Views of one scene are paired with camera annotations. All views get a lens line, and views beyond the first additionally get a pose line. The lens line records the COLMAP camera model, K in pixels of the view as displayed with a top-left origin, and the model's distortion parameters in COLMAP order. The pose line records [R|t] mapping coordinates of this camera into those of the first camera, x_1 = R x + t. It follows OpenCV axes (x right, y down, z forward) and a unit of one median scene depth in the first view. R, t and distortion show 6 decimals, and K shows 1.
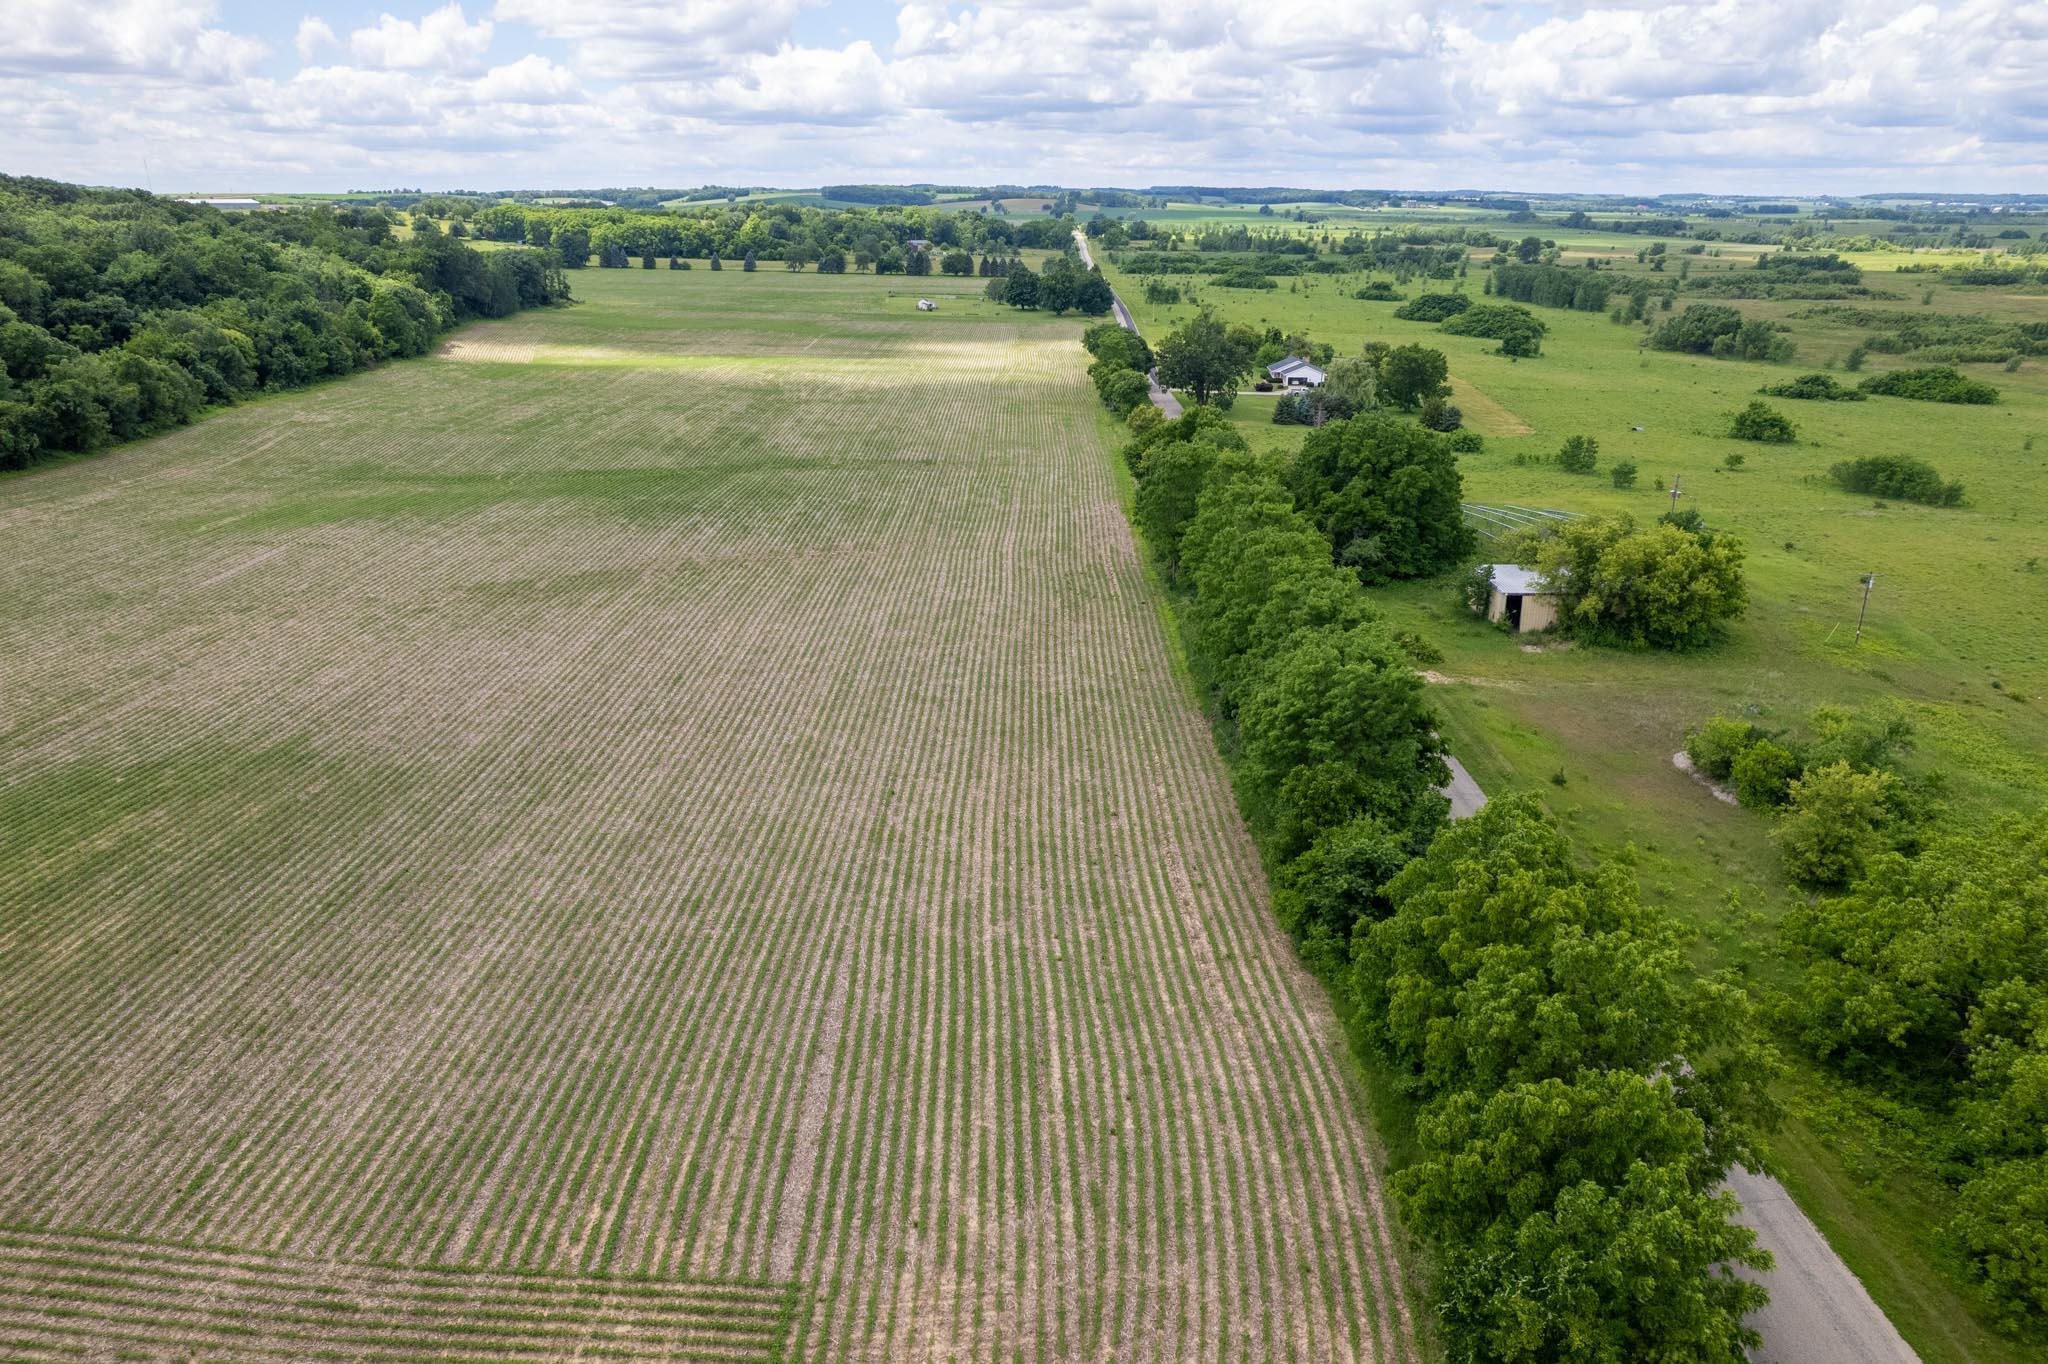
lens RADIAL K [[1389.2, 0, 1039.1], [0, 1389.2, 683.5], [0, 0, 1]] dist [-0.068458, 0.061828]
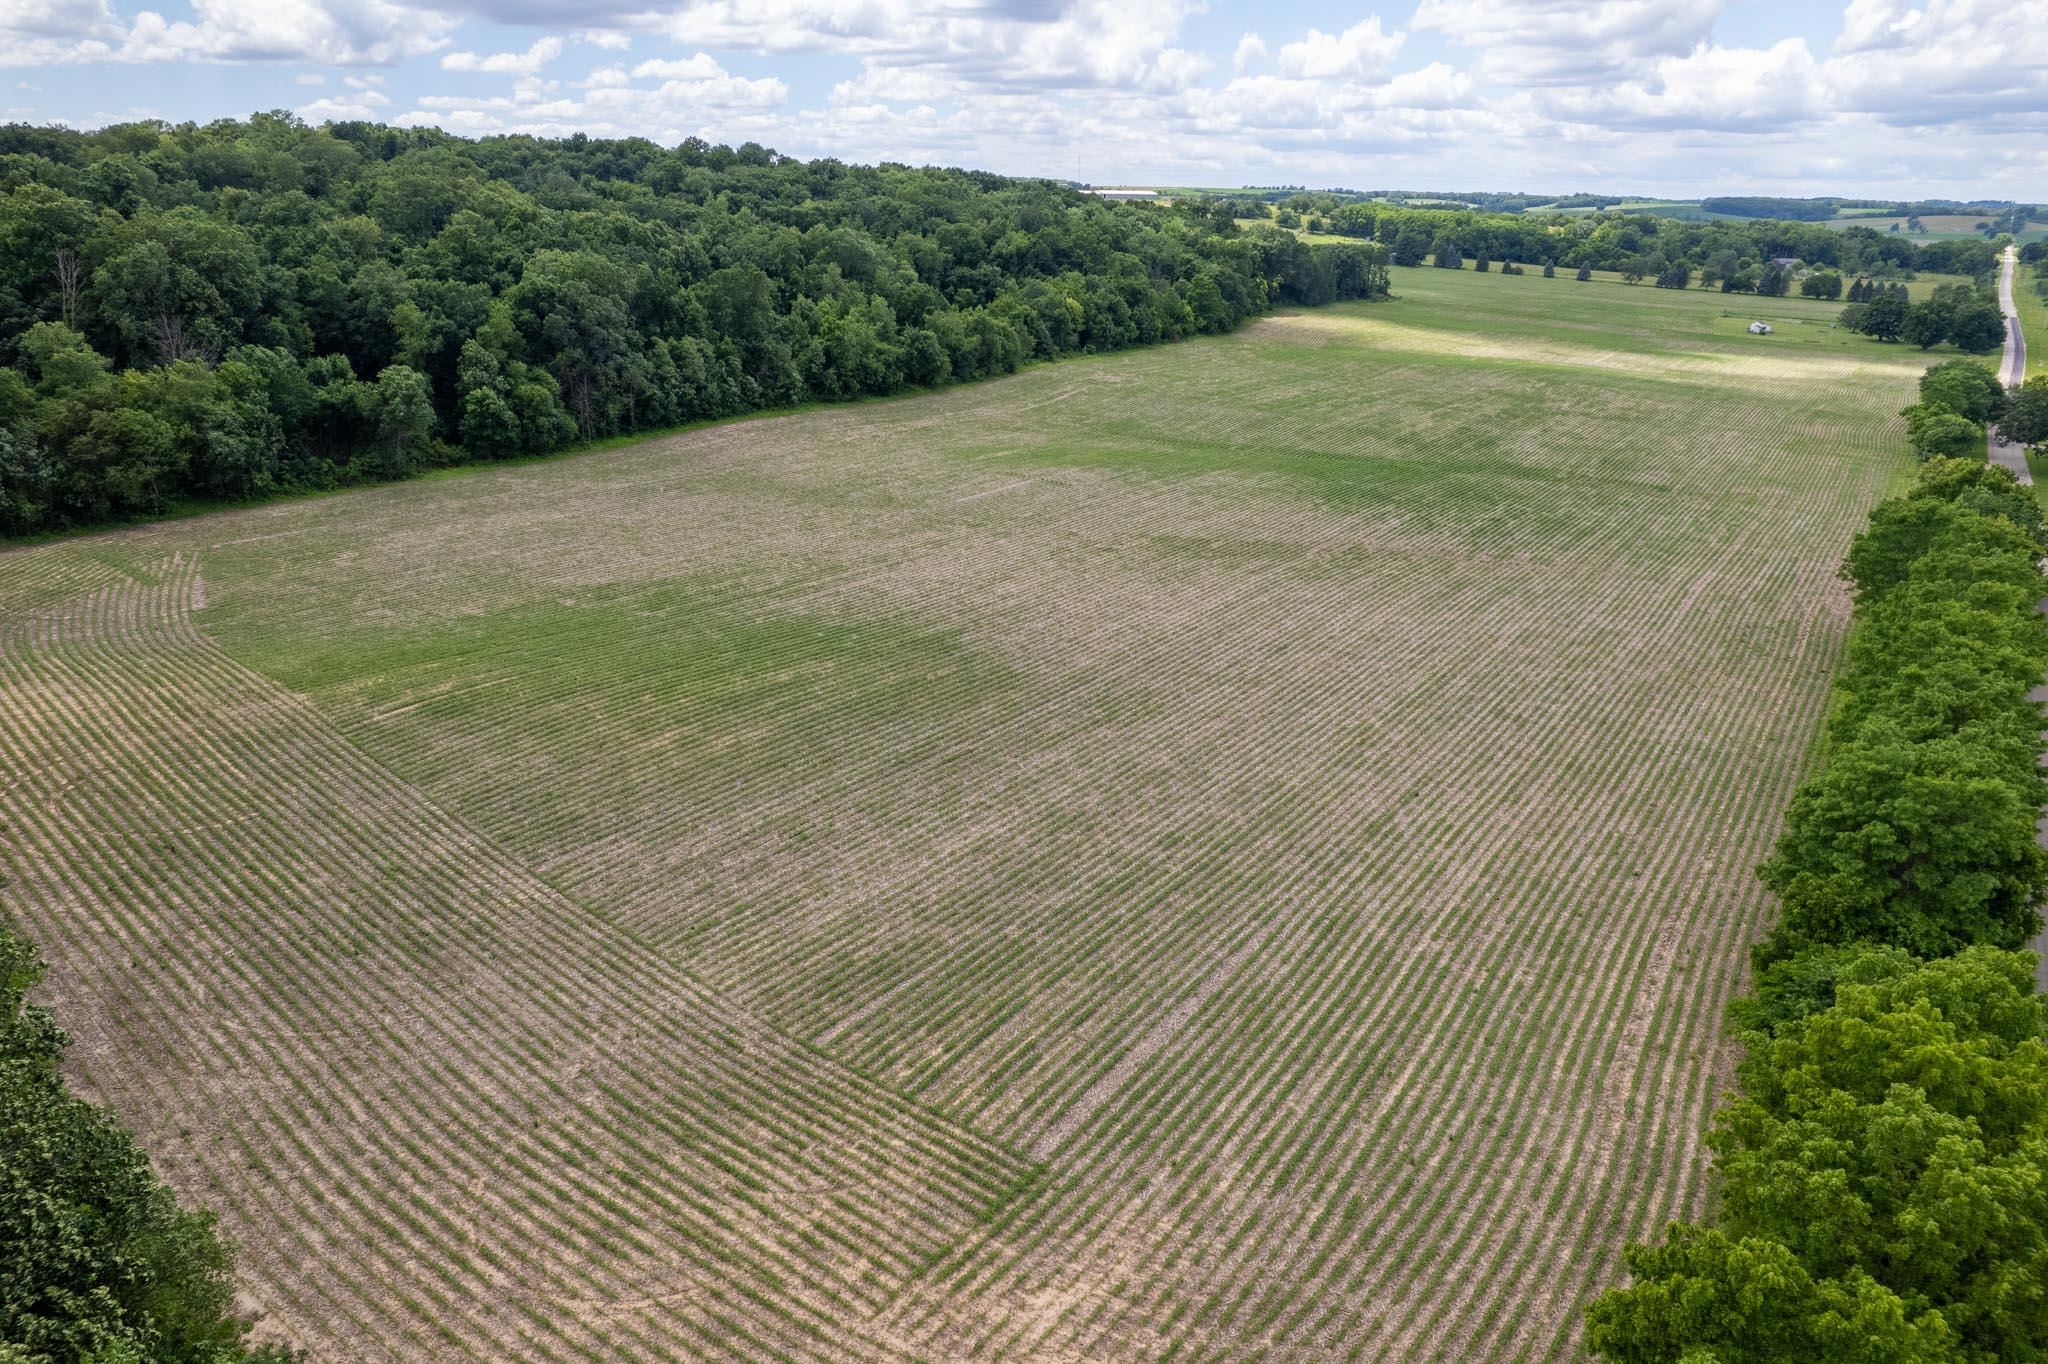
lens RADIAL K [[1353.1, 0, 1032.9], [0, 1353.1, 690.3], [0, 0, 1]] dist [-0.079325, 0.070420]
pose [[0.828251, 0.206908, -0.520758, 0.147141], [-0.200940, 0.977194, 0.068669, -0.005054], [0.523090, 0.047766, 0.850938, 0.028588]]
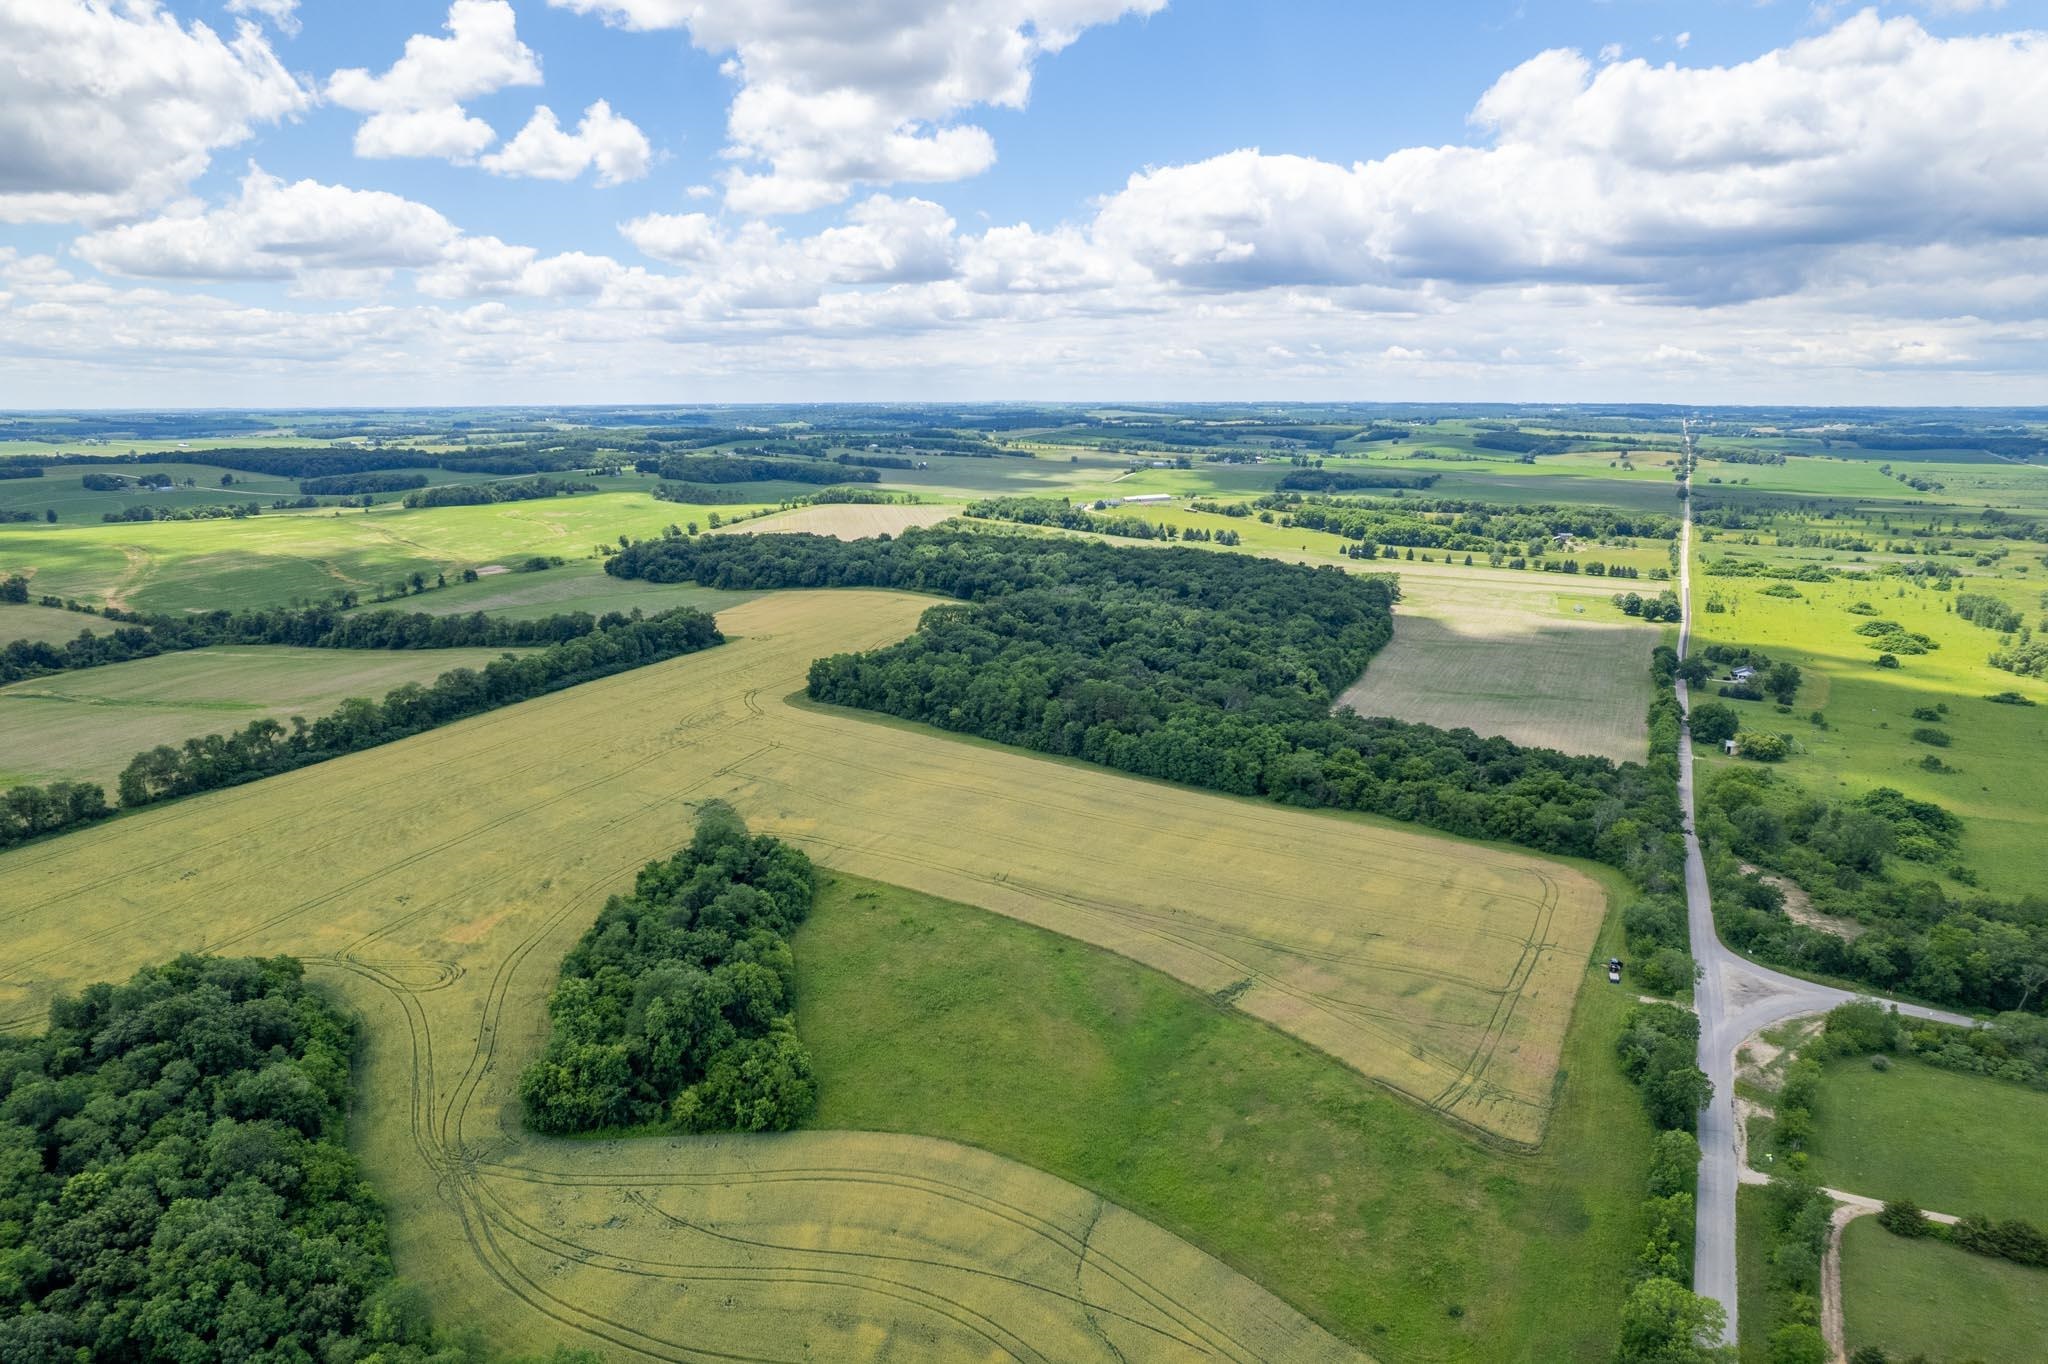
lens RADIAL K [[1315.2, 0, 1018.3], [0, 1315.2, 697.5], [0, 0, 1]] dist [-0.078586, 0.066613]
pose [[0.895321, 0.101738, -0.433647, 0.096994], [-0.149220, 0.985817, -0.076801, 0.630370], [0.419683, 0.133470, 0.897804, -5.374425]]
